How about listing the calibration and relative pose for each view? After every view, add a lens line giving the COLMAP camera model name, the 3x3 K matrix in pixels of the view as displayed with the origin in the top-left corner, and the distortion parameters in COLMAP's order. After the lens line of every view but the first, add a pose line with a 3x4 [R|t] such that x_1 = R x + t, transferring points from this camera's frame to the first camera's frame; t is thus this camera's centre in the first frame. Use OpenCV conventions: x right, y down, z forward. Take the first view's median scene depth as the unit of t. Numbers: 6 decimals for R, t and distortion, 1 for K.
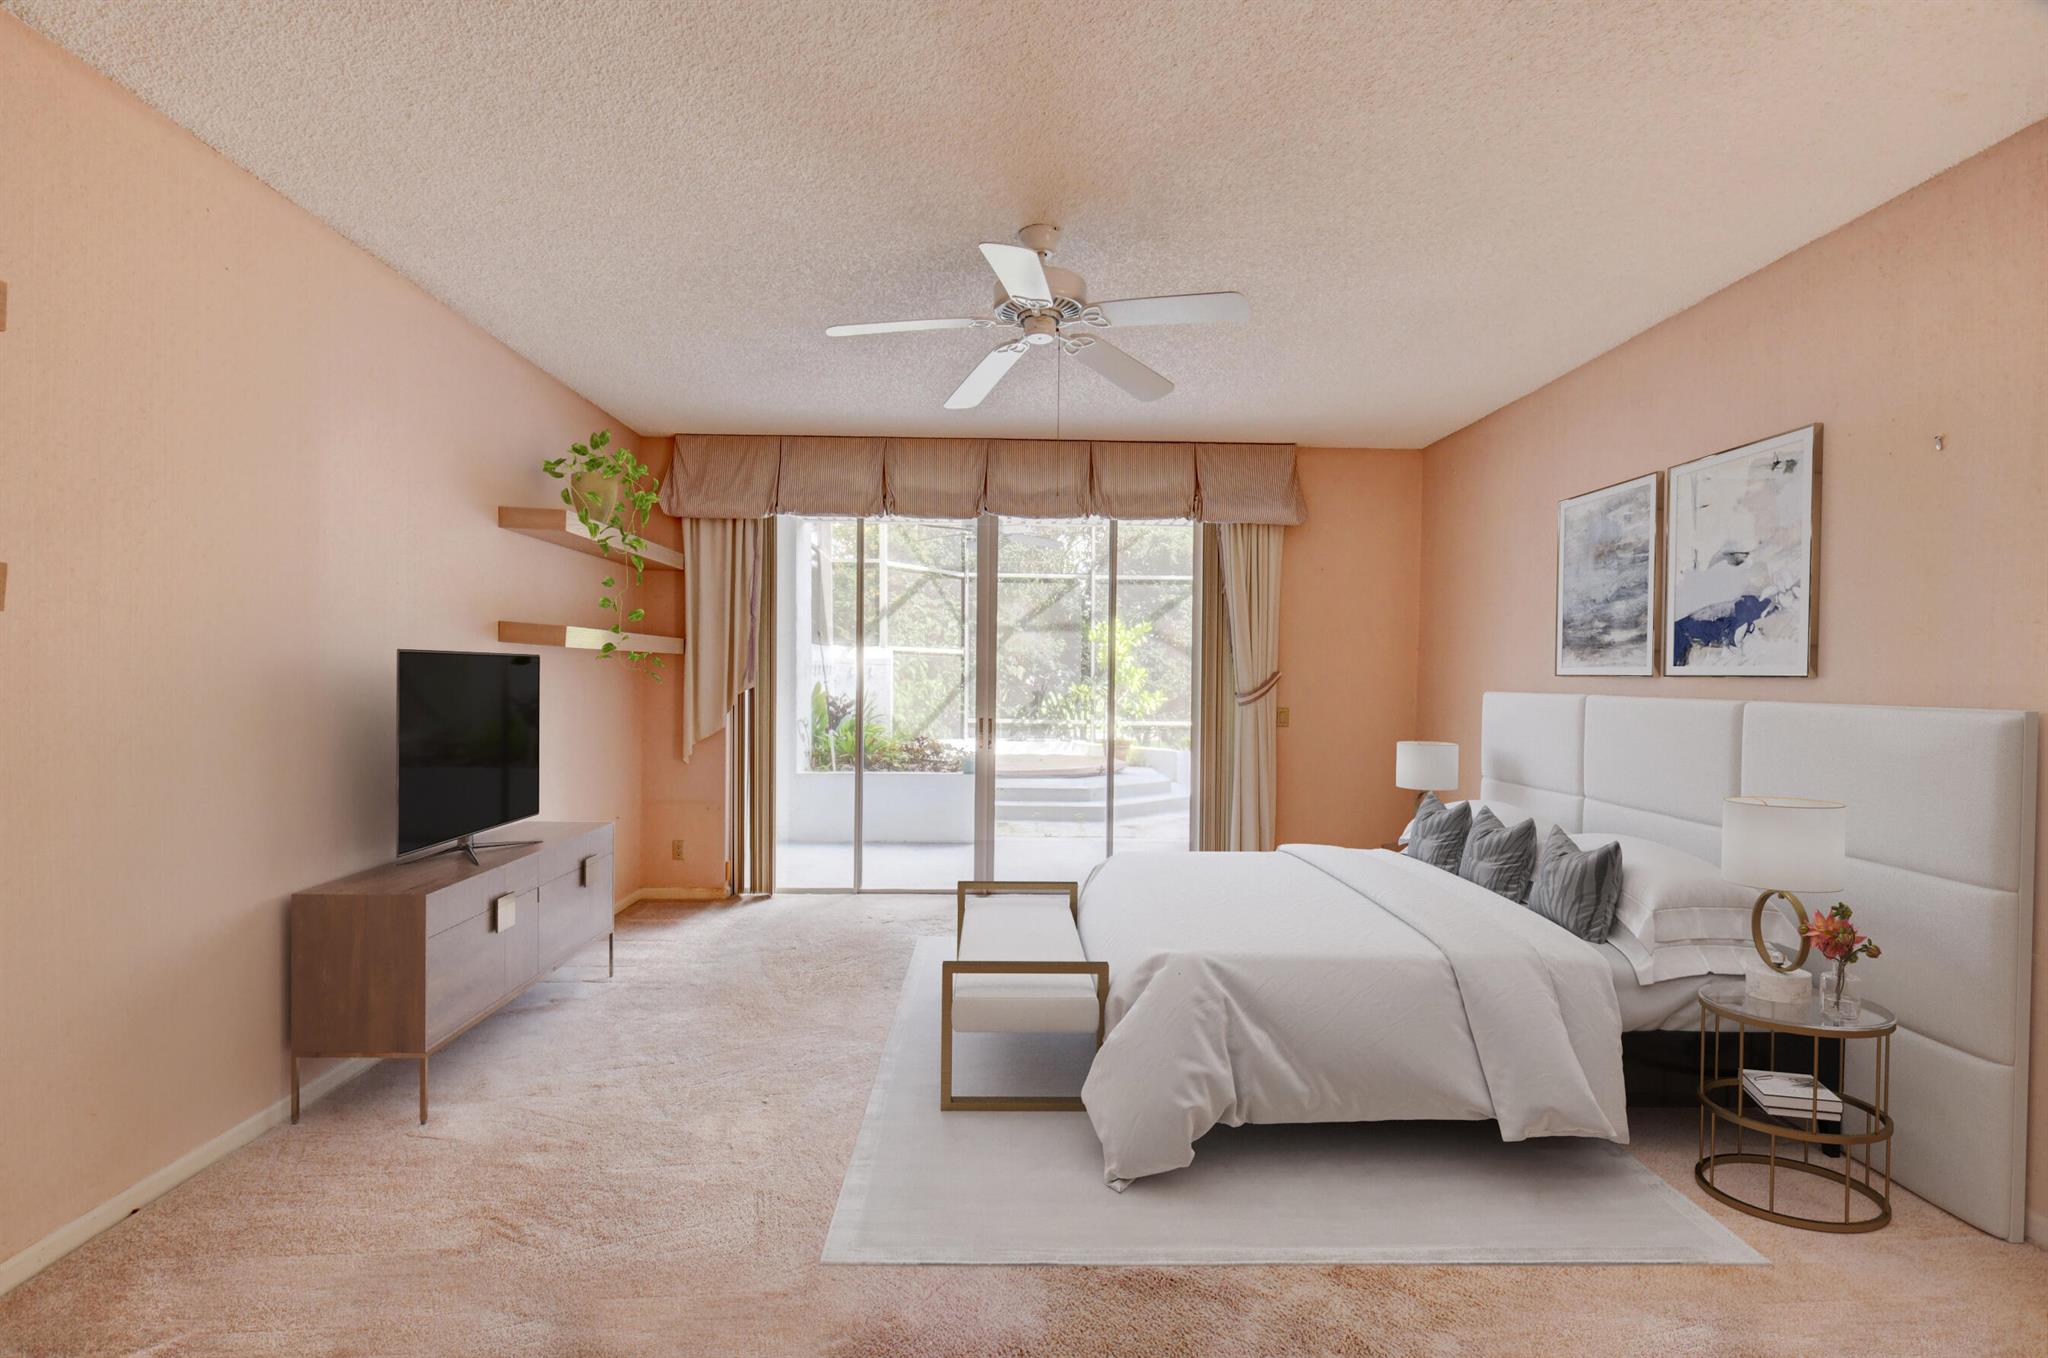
lens RADIAL K [[900.6, 0, 1020.2], [0, 900.6, 682.9], [0, 0, 1]] dist [-0.001544, -0.015317]
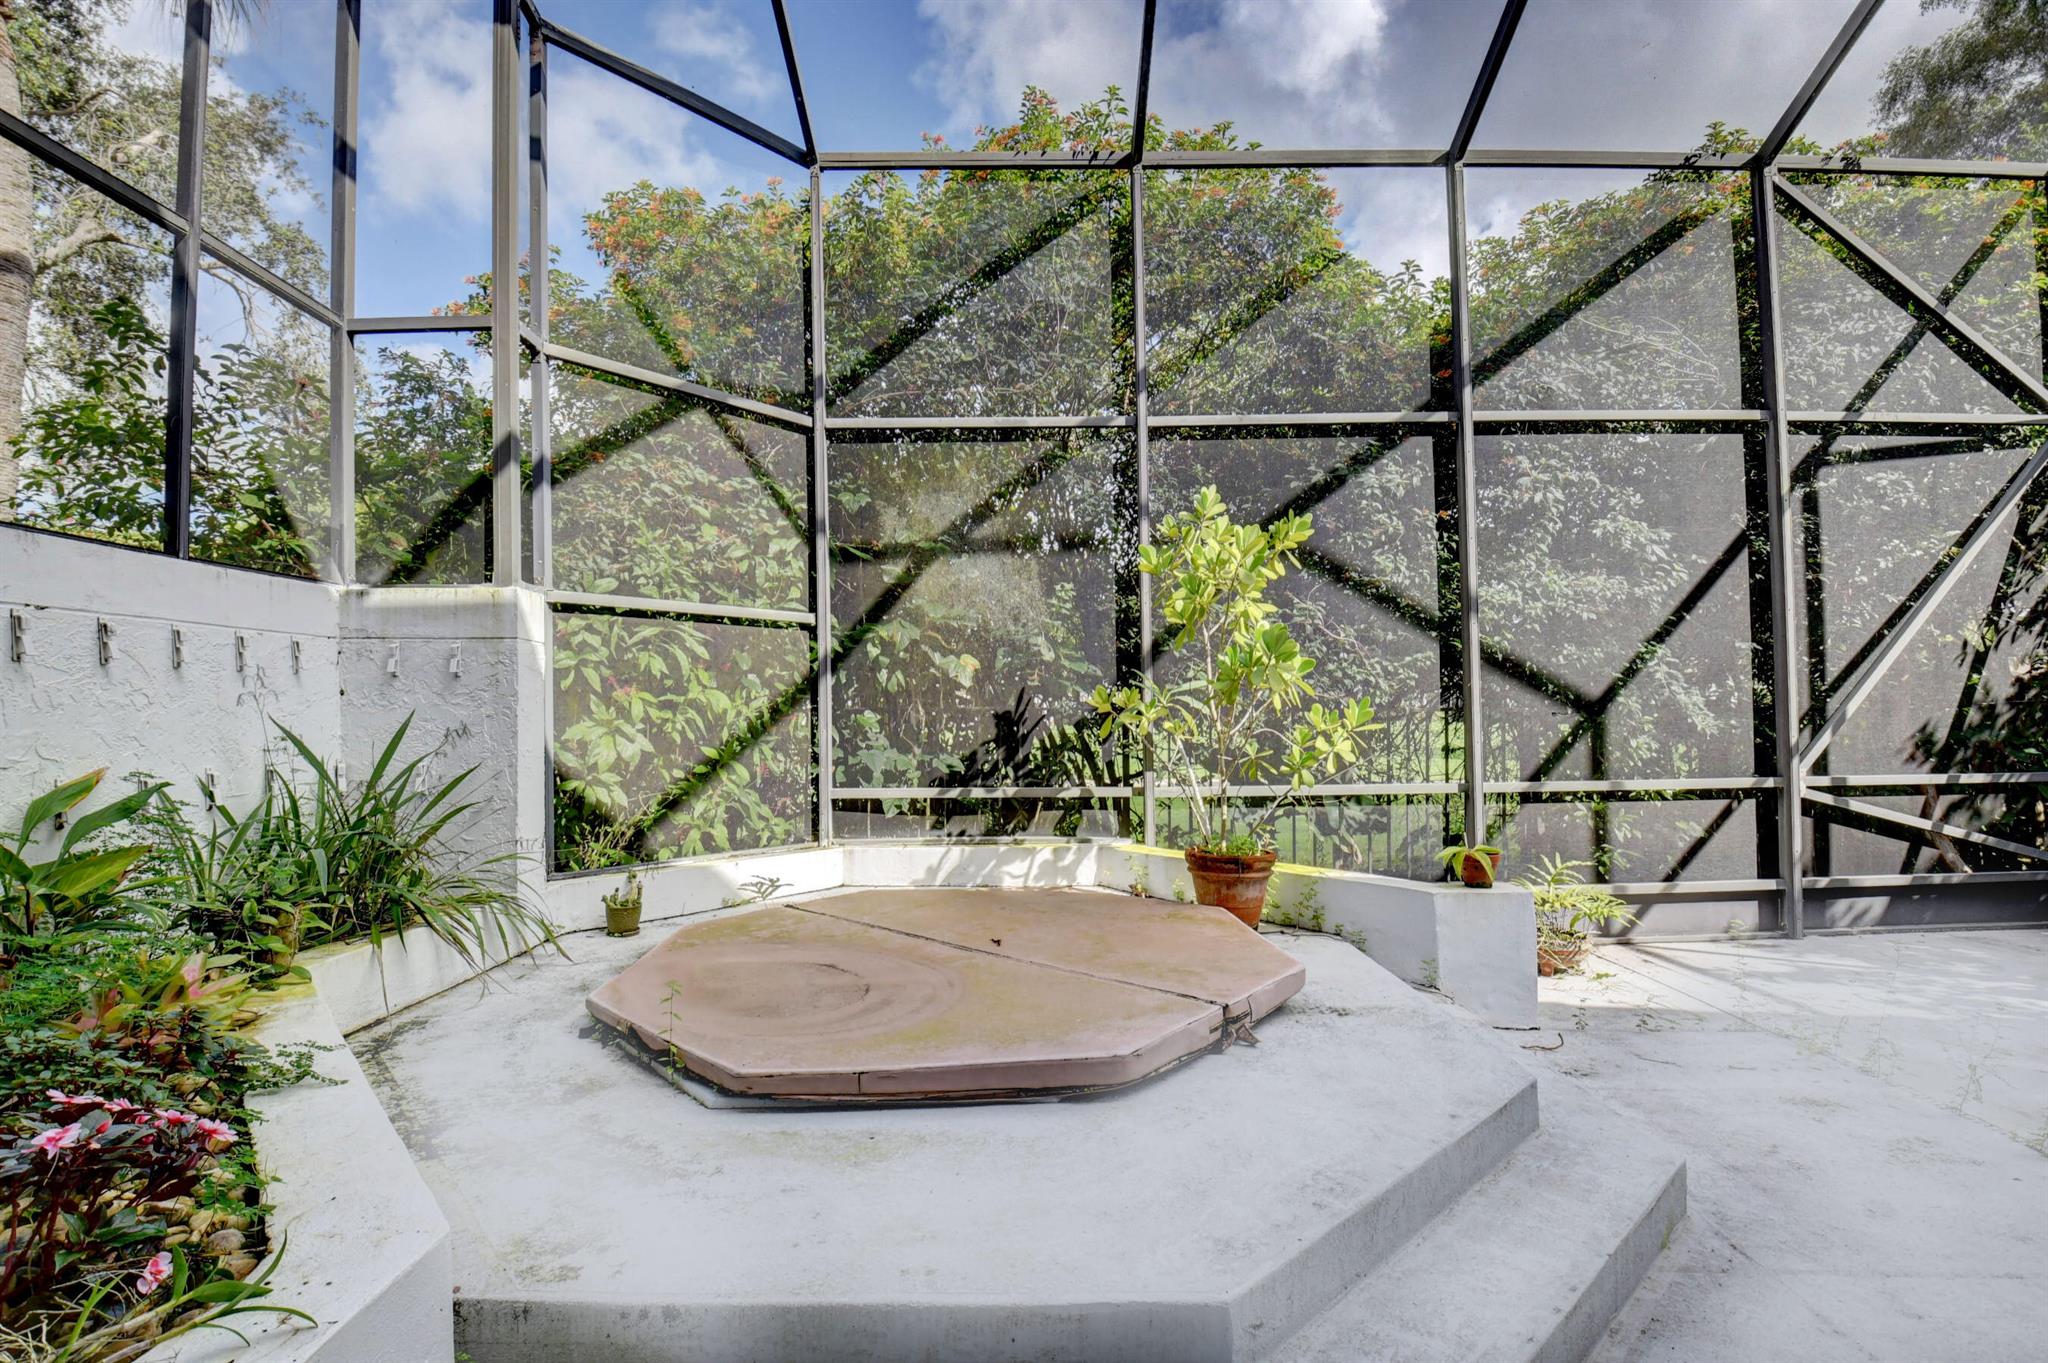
lens RADIAL K [[900.6, 0, 1013.3], [0, 900.6, 699.5], [0, 0, 1]] dist [-0.001544, -0.015317]
pose [[0.999123, -0.019625, -0.036991, 0.037216], [0.018923, 0.999636, -0.019232, 0.010257], [0.037355, 0.018515, 0.999131, 0.618962]]
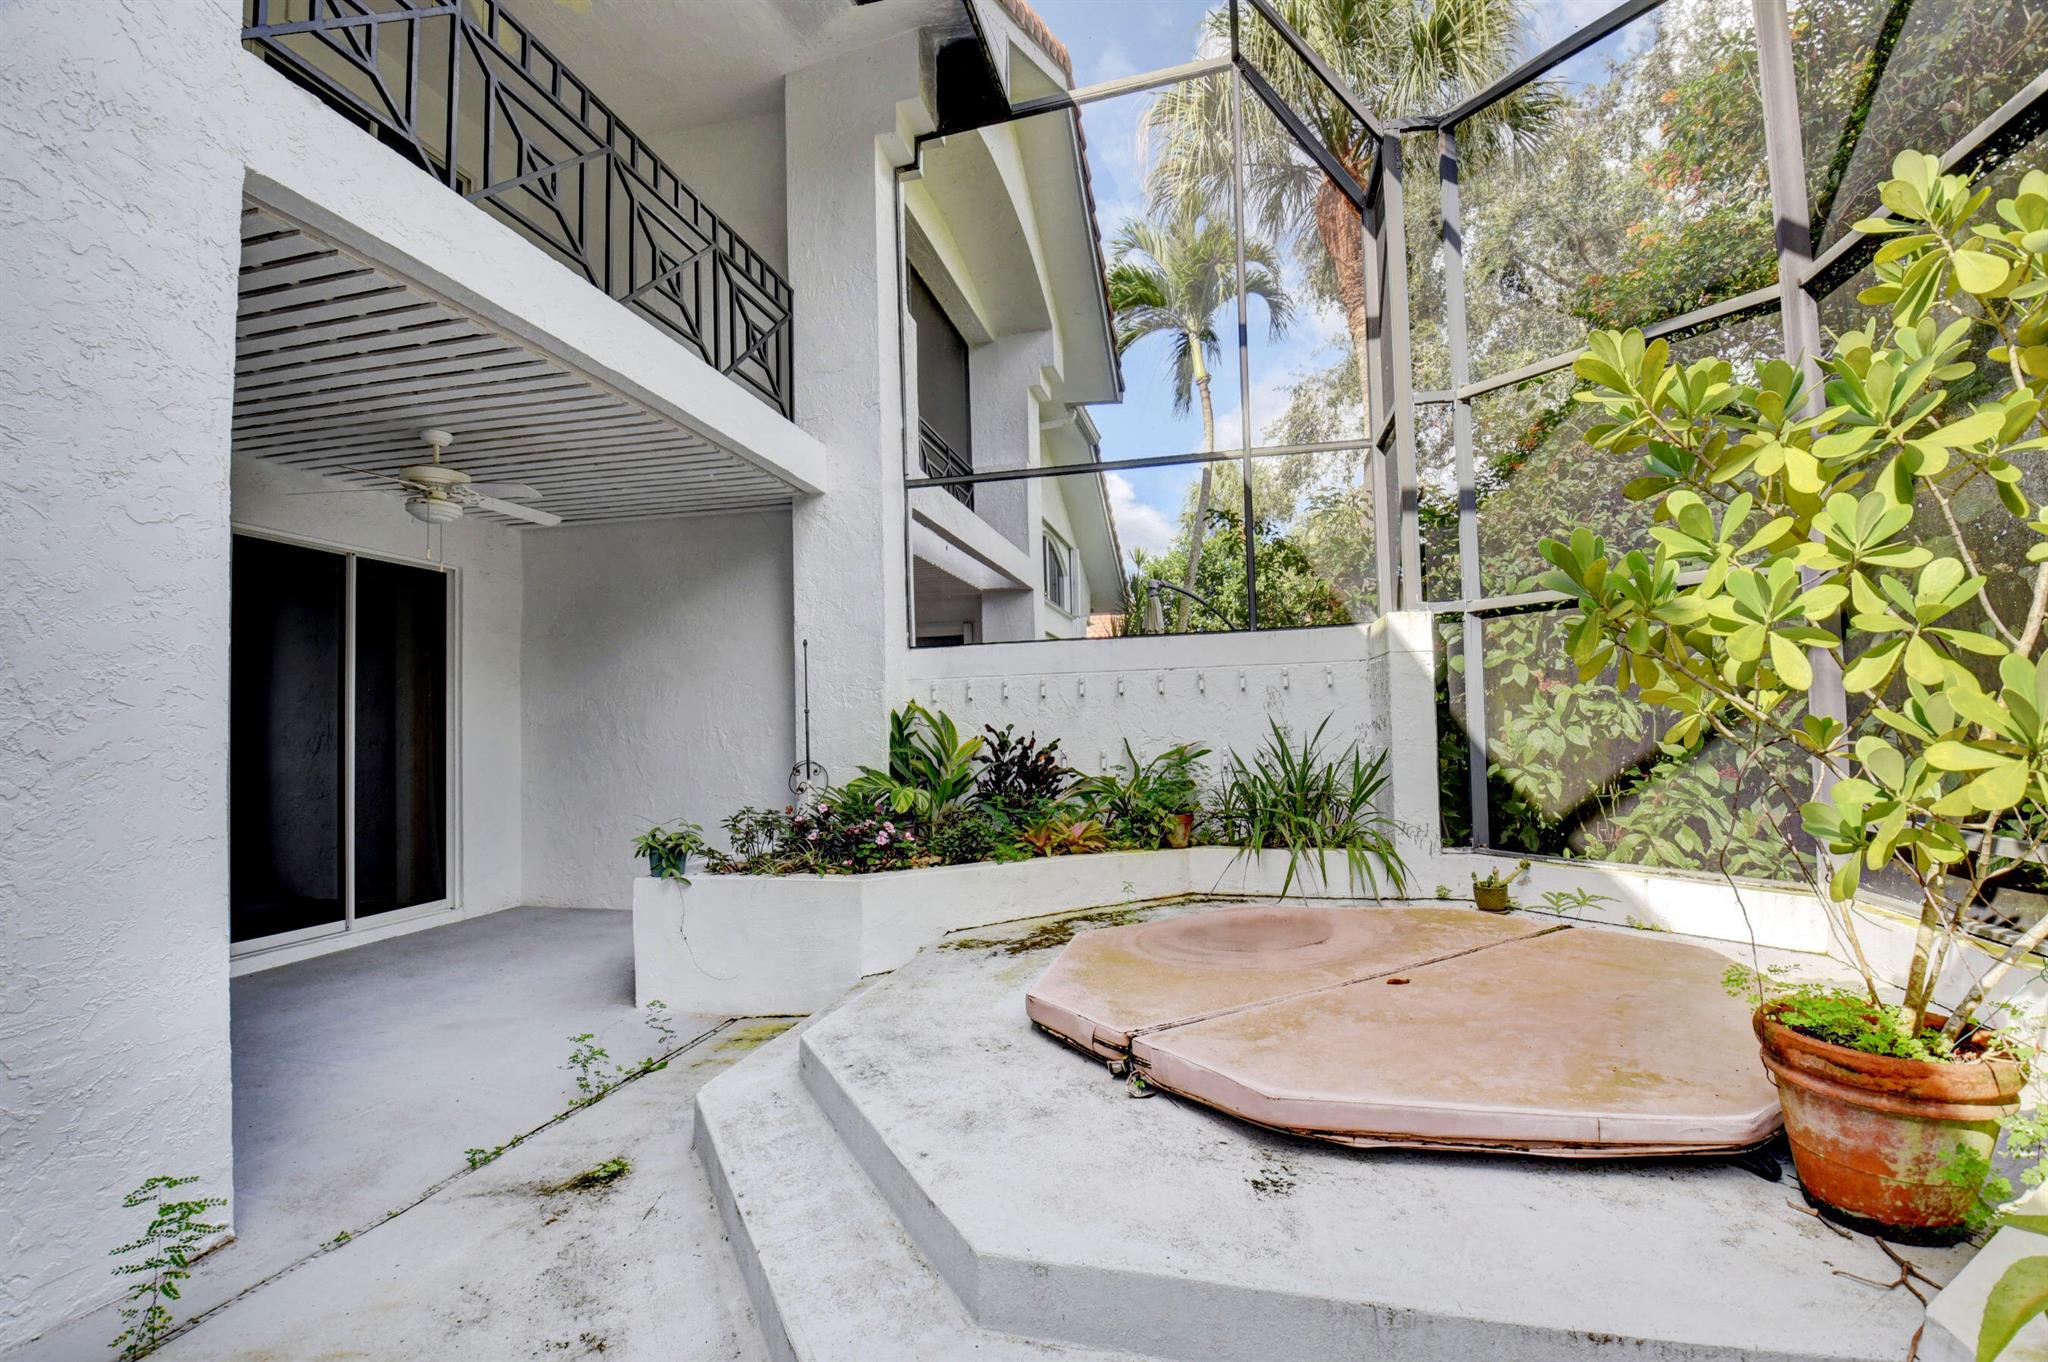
lens RADIAL K [[900.6, 0, 1029.8], [0, 900.6, 694.9], [0, 0, 1]] dist [-0.001544, -0.015317]
pose [[-0.267287, -0.033878, -0.963021, 0.253348], [0.017338, 0.999051, -0.039957, 0.011983], [0.963461, -0.027377, -0.266446, 0.844408]]
